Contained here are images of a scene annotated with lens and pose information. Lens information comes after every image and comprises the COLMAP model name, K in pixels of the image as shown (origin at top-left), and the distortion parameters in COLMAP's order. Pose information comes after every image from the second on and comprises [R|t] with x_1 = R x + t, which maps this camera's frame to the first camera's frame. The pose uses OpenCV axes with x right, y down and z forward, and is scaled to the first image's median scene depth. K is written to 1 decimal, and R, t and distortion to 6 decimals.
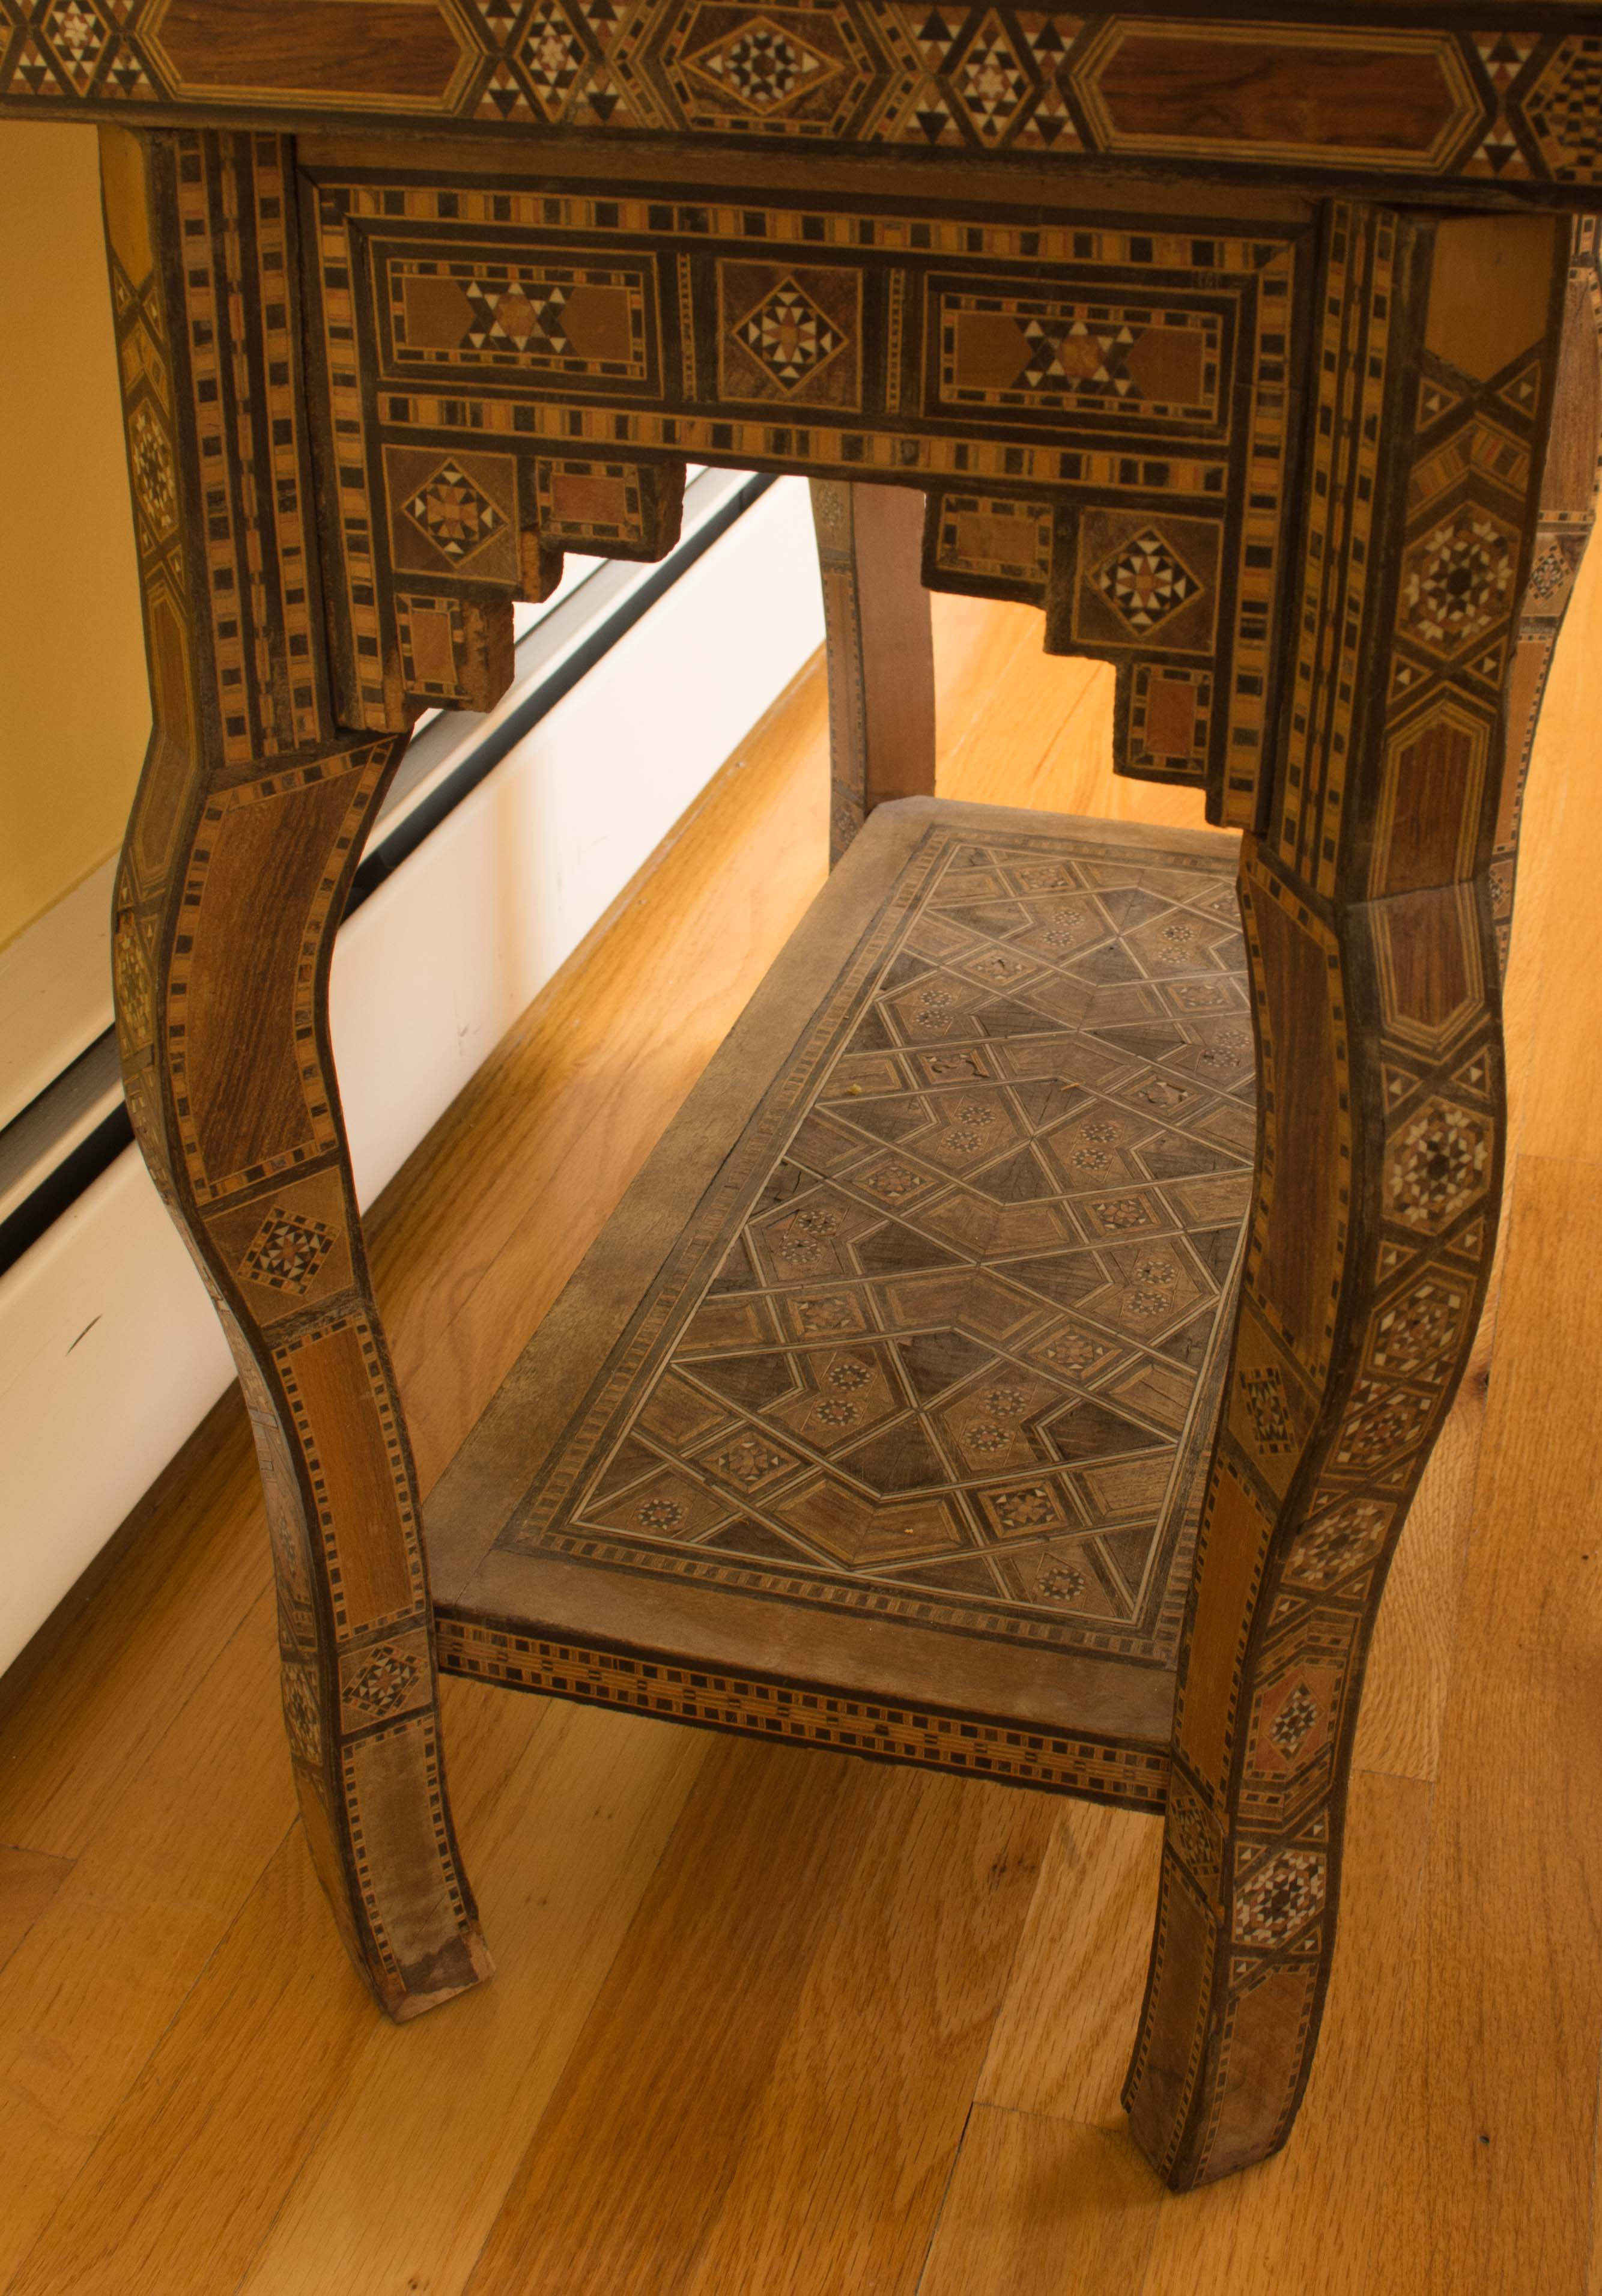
lens RADIAL K [[2811.1, 0, 957.7], [0, 2811.1, 916.9], [0, 0, 1]] dist [-0.090564, -0.002911]
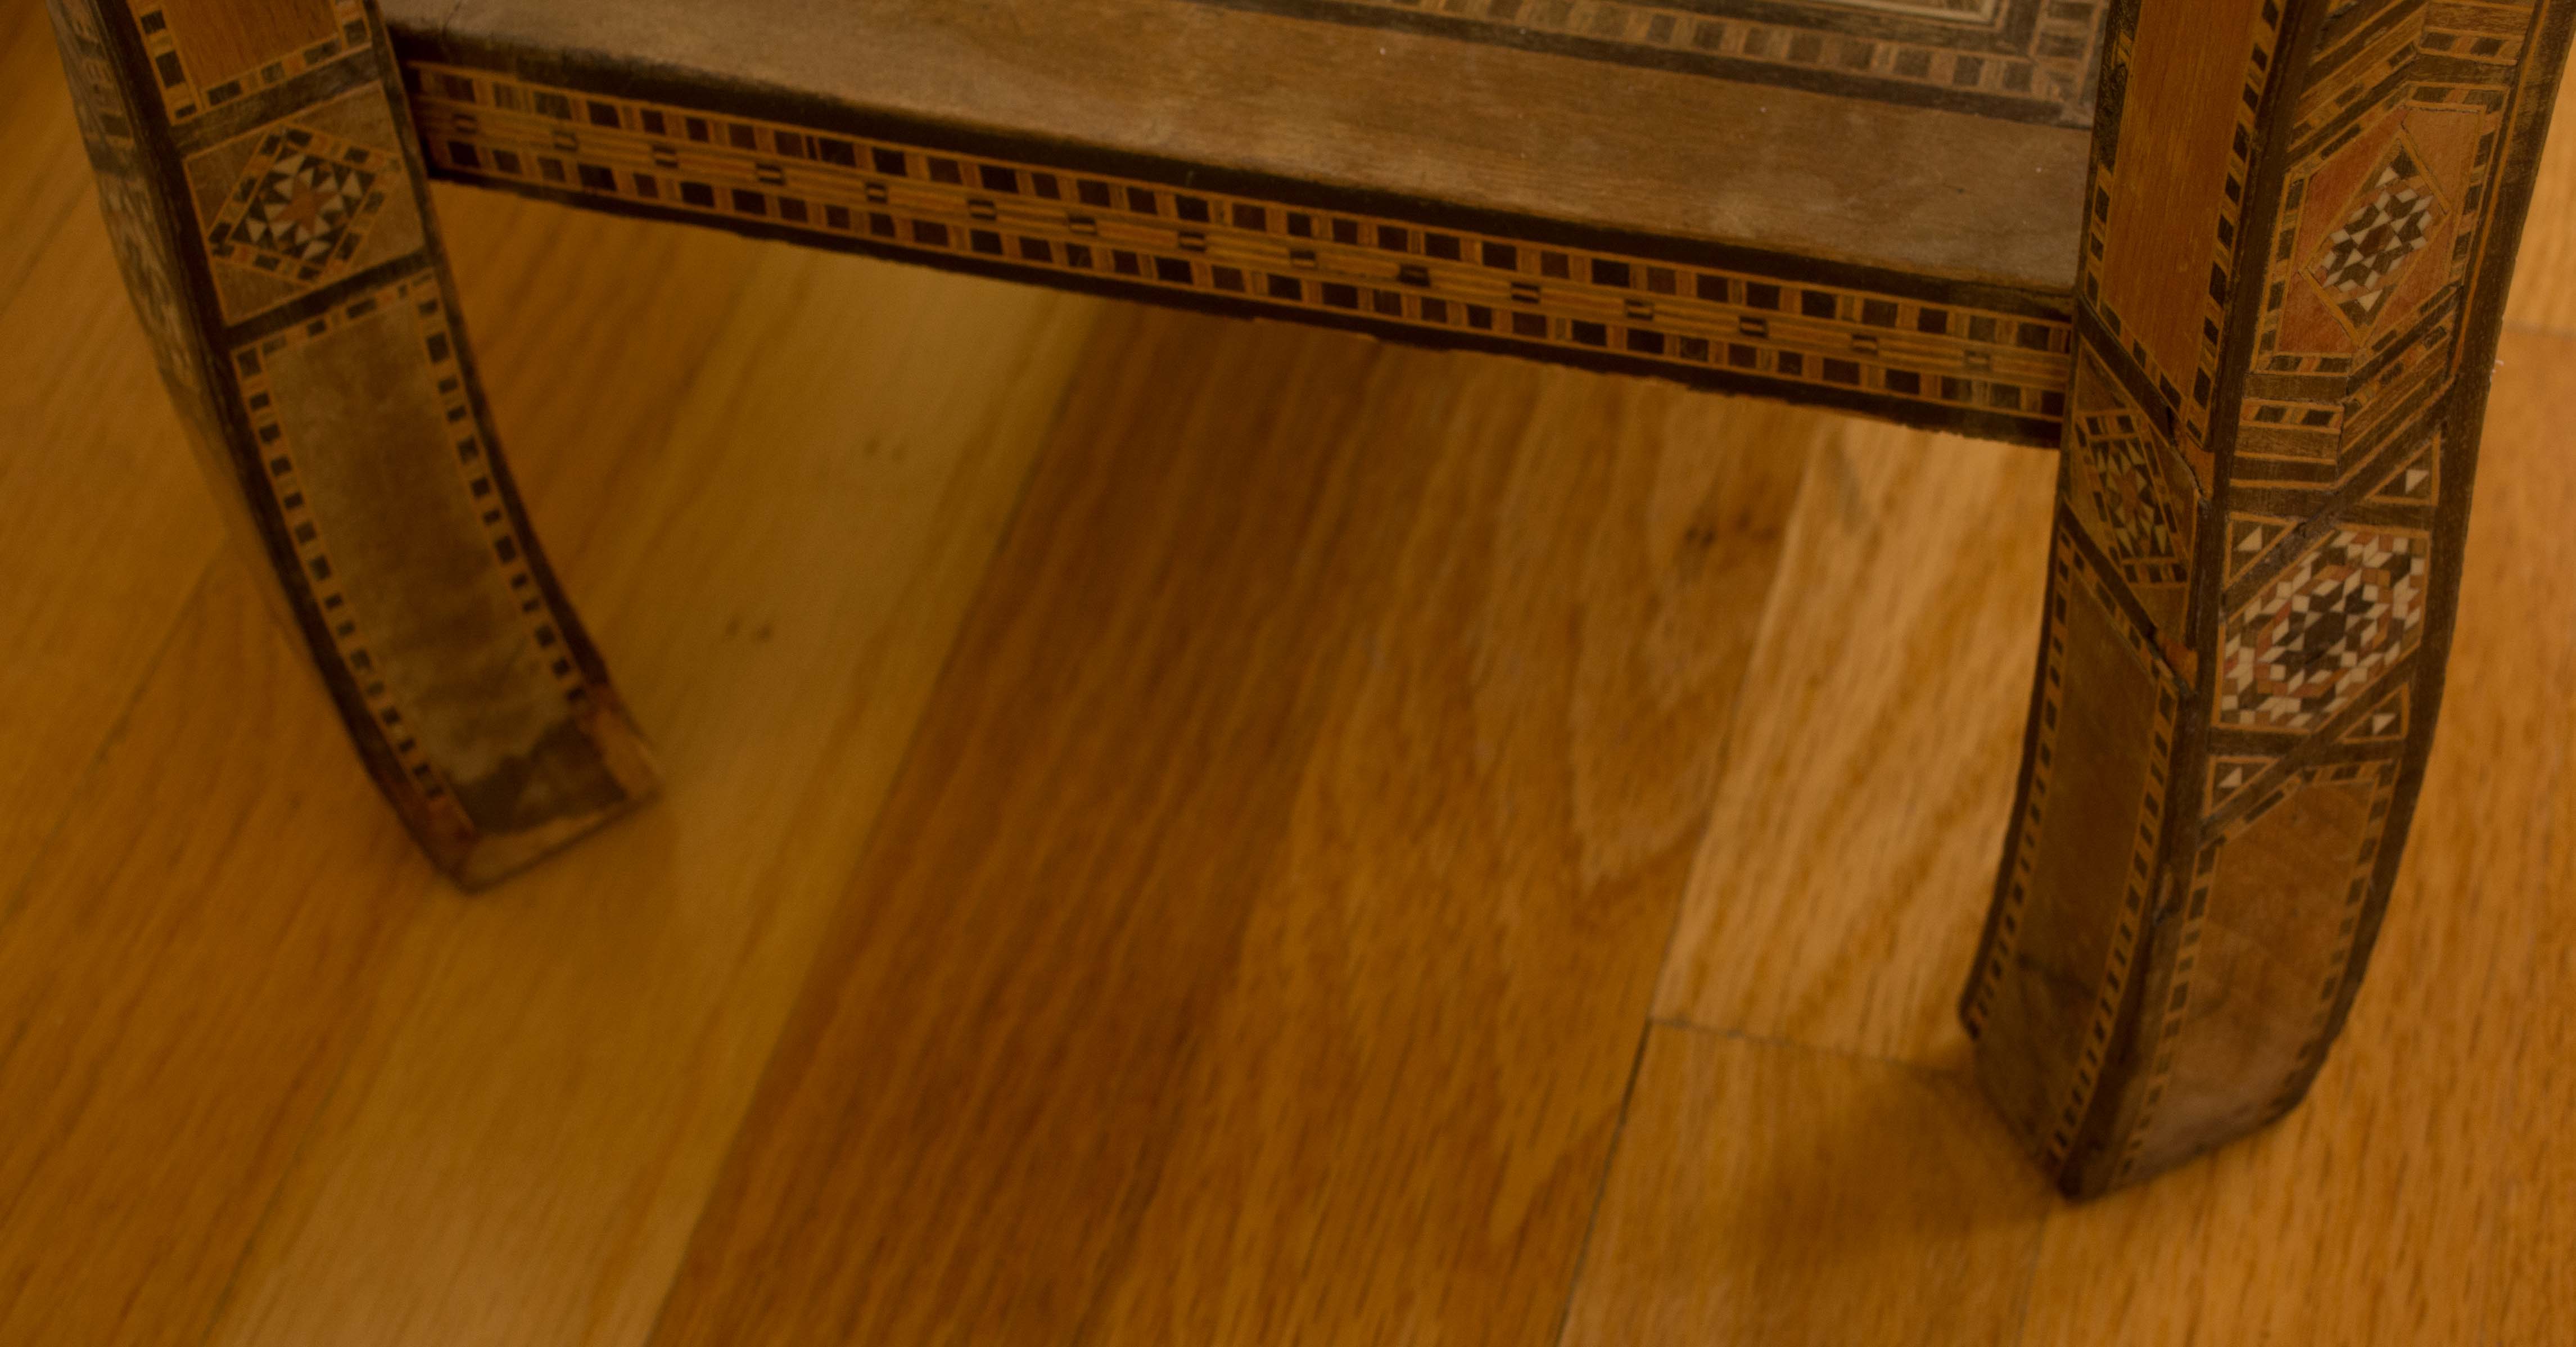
lens RADIAL K [[4444.9, 0, 1471.0], [0, 4444.9, 681.4], [0, 0, 1]] dist [-0.028714, 0.001627]
pose [[0.998496, -0.023024, -0.049755, 0.016418], [0.040103, 0.925543, 0.376512, 0.092916], [0.037381, -0.377942, 0.925075, 0.349570]]
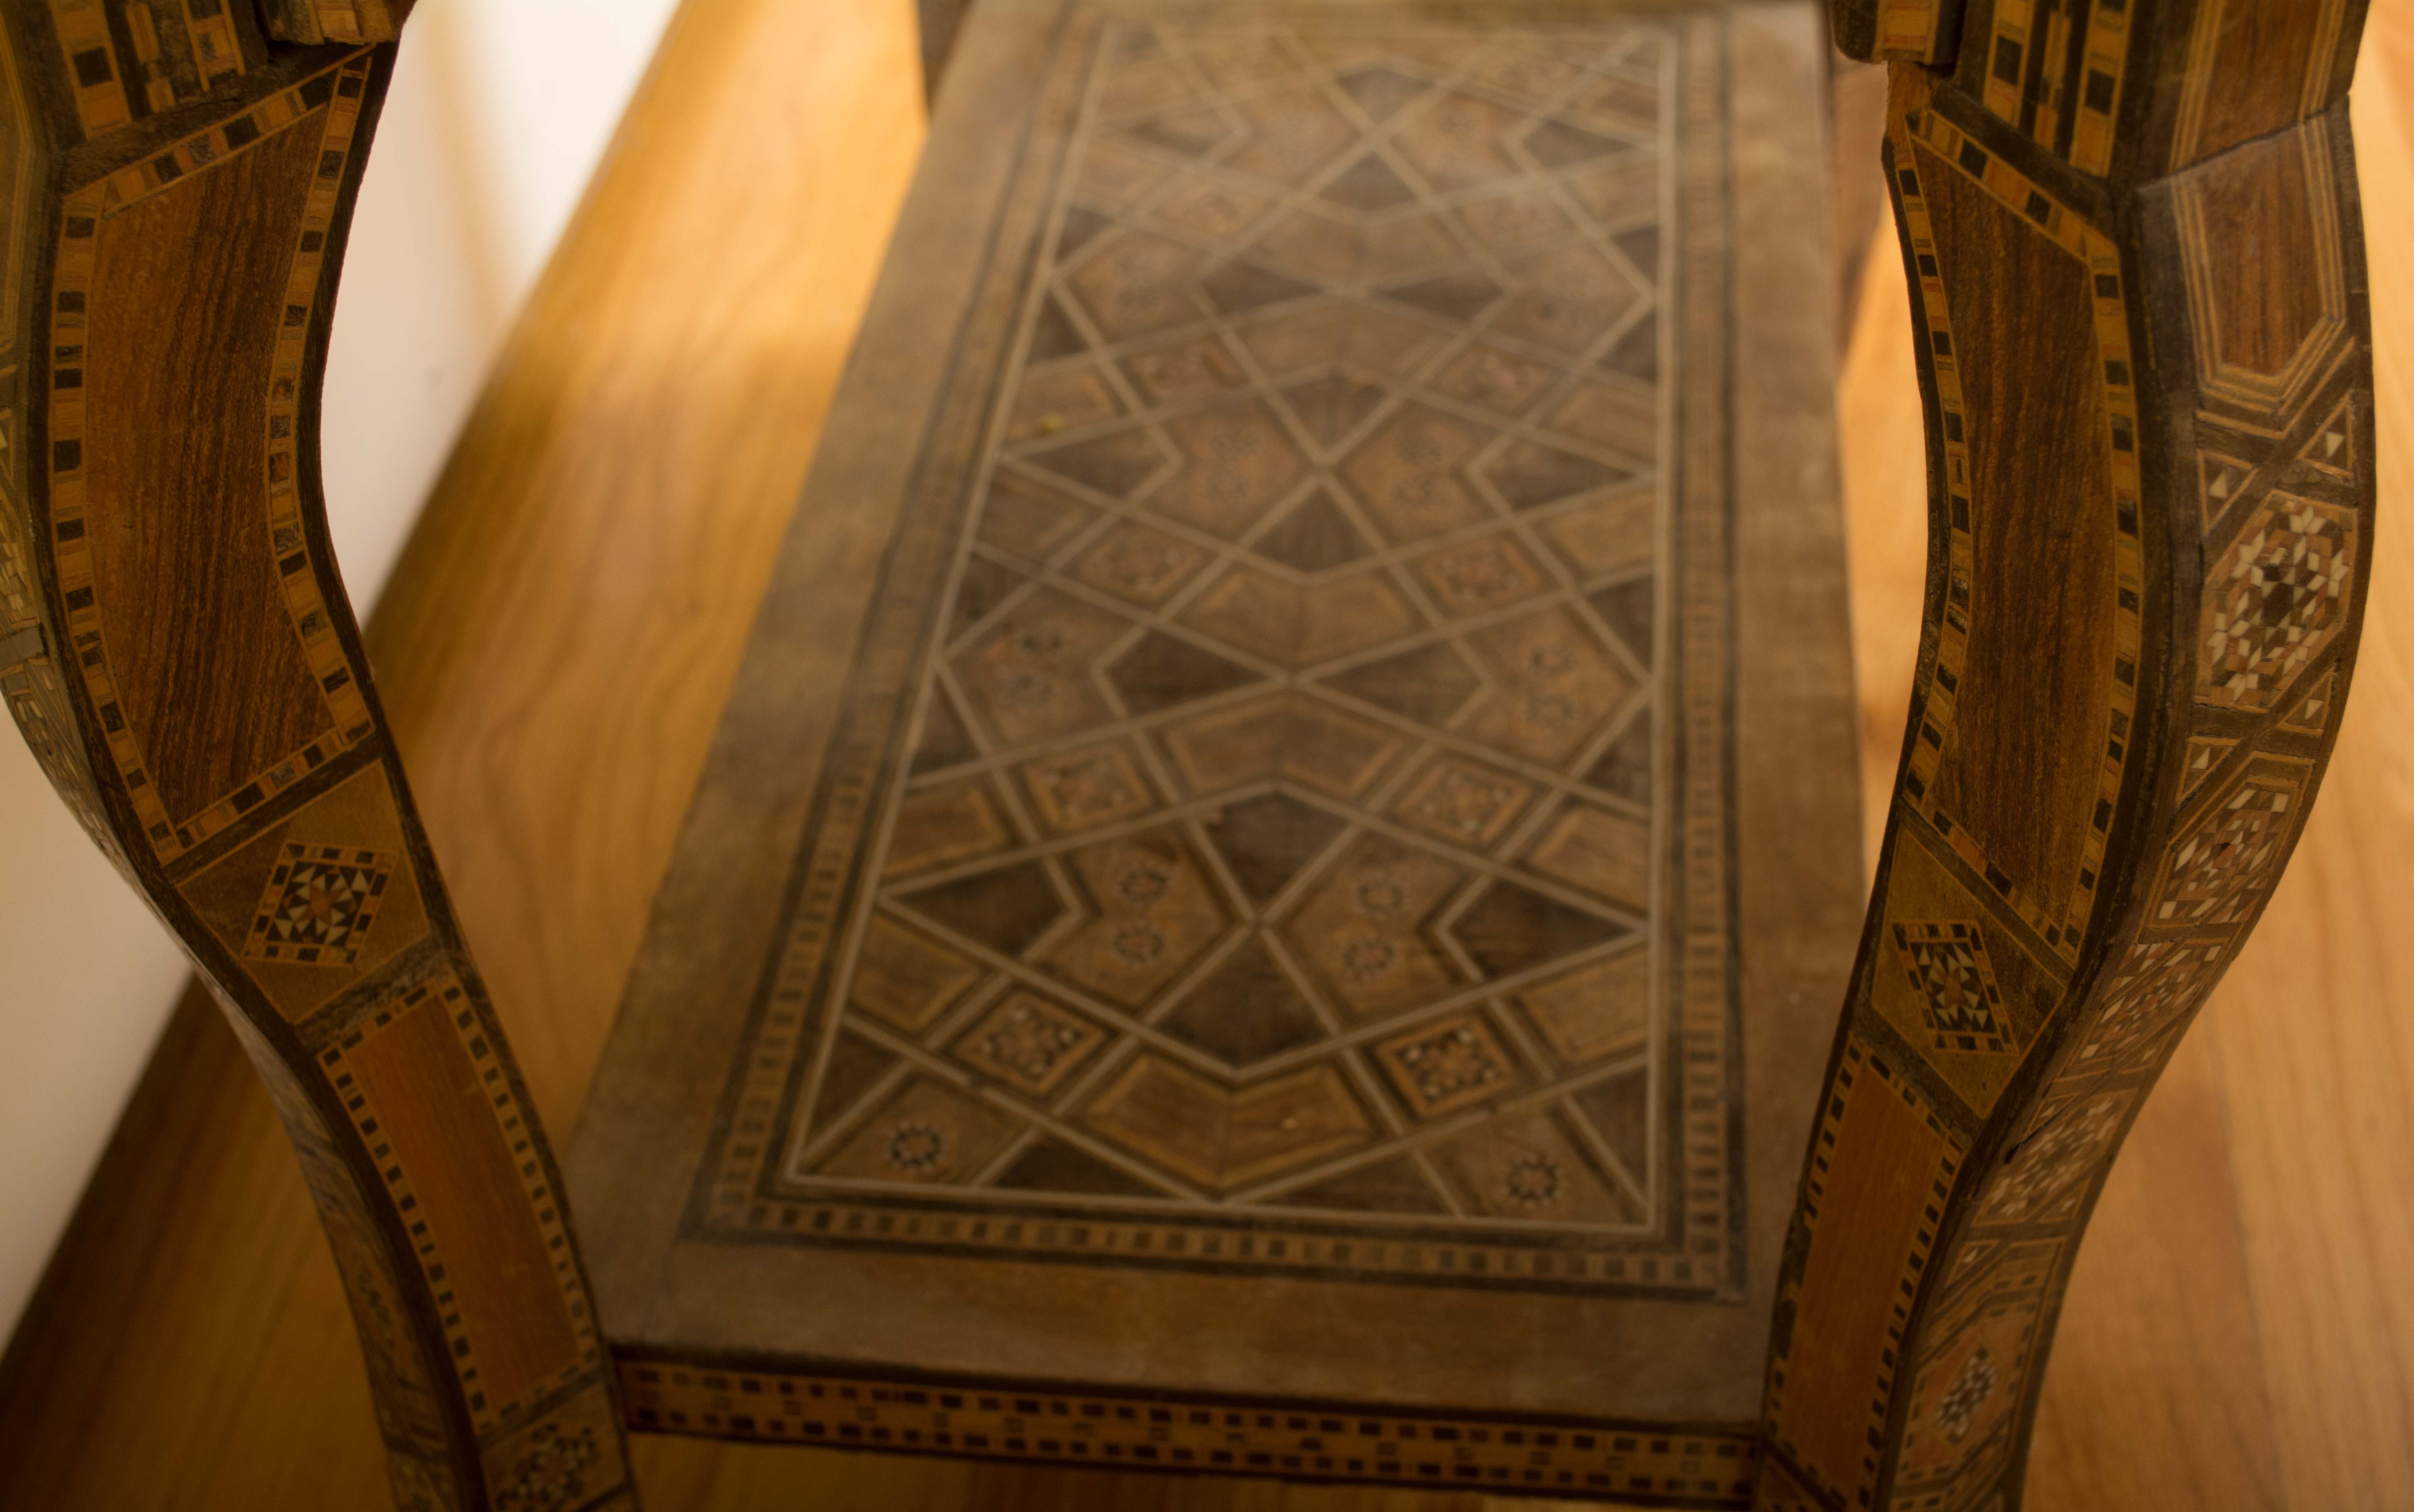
lens RADIAL K [[3380.4, 0, 1193.4], [0, 3380.4, 815.0], [0, 0, 1]] dist [-0.021279, -0.029731]
pose [[0.990695, -0.125569, 0.052488, -0.084861], [0.110180, 0.966385, 0.232295, -0.050358], [-0.079893, -0.224350, 0.971228, 0.264776]]
